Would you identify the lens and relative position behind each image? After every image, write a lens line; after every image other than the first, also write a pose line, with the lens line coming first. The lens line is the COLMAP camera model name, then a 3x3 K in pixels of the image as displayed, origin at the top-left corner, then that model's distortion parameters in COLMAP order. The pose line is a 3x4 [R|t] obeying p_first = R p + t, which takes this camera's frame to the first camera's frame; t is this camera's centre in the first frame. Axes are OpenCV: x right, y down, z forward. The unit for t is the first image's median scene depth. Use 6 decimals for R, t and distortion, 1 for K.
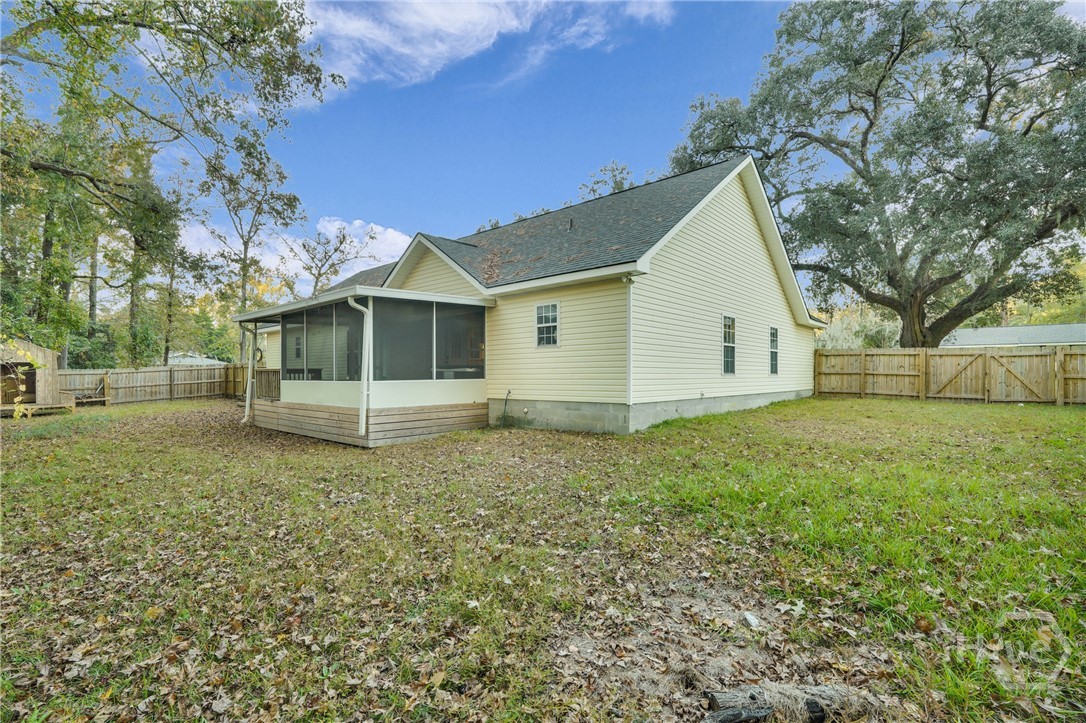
lens RADIAL K [[481.6, 0, 539.7], [0, 481.6, 368.3], [0, 0, 1]] dist [-0.000620, -0.000273]
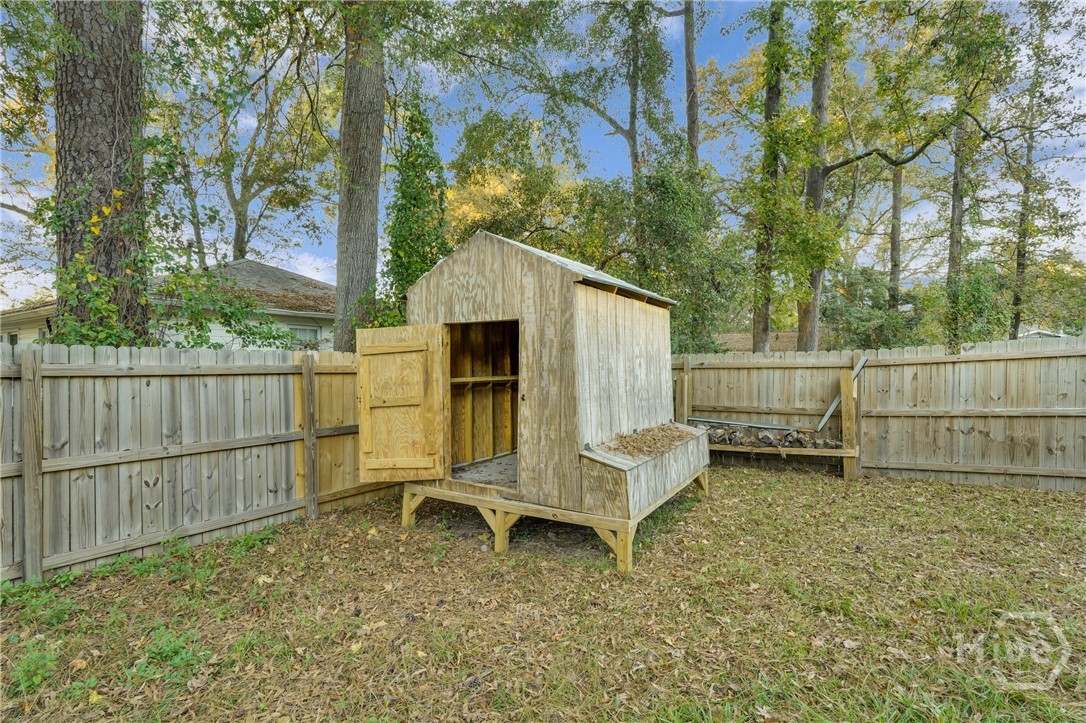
lens RADIAL K [[481.6, 0, 539.7], [0, 481.6, 368.3], [0, 0, 1]] dist [-0.000620, -0.000273]
pose [[0.154425, 0.011176, -0.987941, -0.611941], [0.009789, 0.999870, 0.012841, 0.006313], [0.987956, -0.011654, 0.154296, 0.736531]]
